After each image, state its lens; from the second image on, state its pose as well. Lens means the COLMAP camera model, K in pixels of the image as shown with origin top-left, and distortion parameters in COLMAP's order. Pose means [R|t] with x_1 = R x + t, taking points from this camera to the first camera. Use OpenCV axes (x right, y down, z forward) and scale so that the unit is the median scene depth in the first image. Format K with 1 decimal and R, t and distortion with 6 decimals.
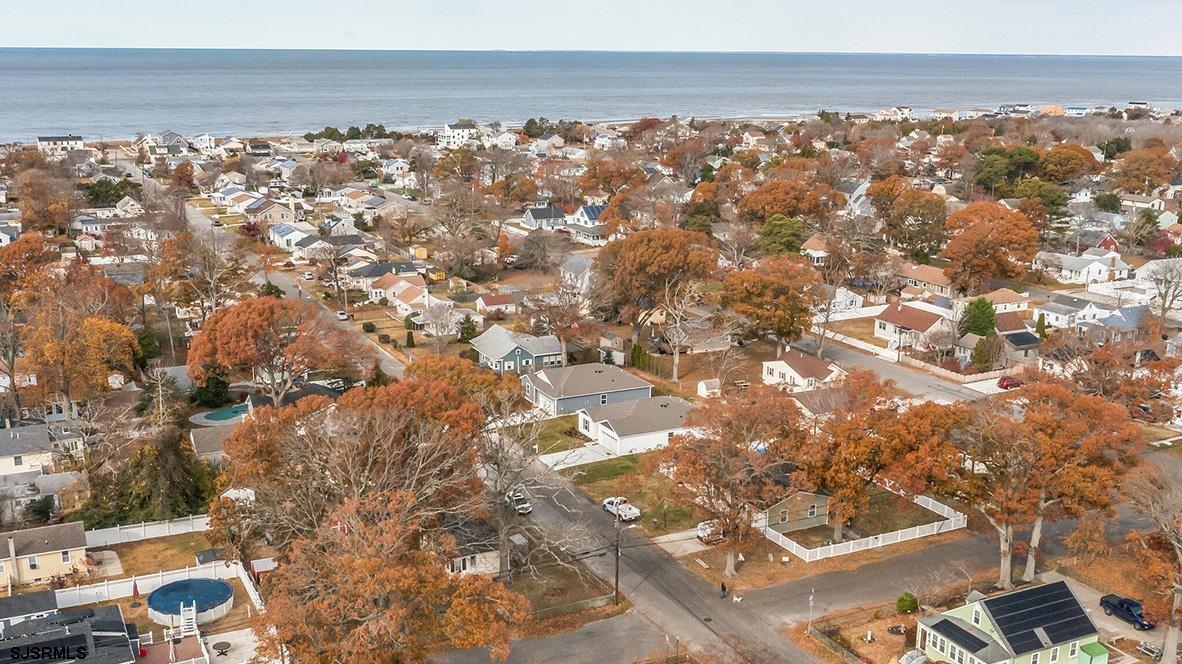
lens RADIAL K [[1106.0, 0, 591.0], [0, 1106.0, 332.0], [0, 0, 1]] dist [-0.015434, -0.007103]
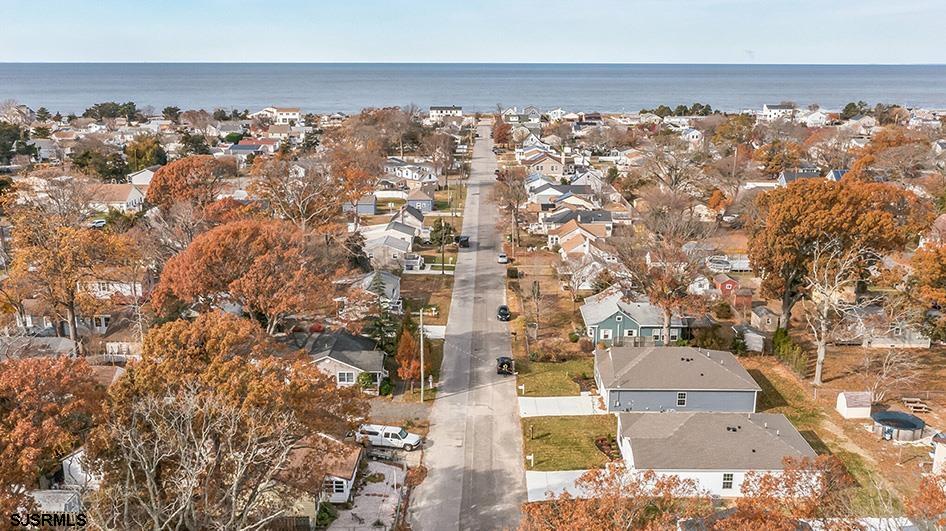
lens RADIAL K [[885.1, 0, 473.0], [0, 885.1, 265.5], [0, 0, 1]] dist [-0.015434, -0.007103]
pose [[0.889254, 0.092575, -0.447949, 0.038032], [-0.099159, 0.995033, 0.008791, -0.004822], [0.446537, 0.036601, 0.894016, 0.111903]]
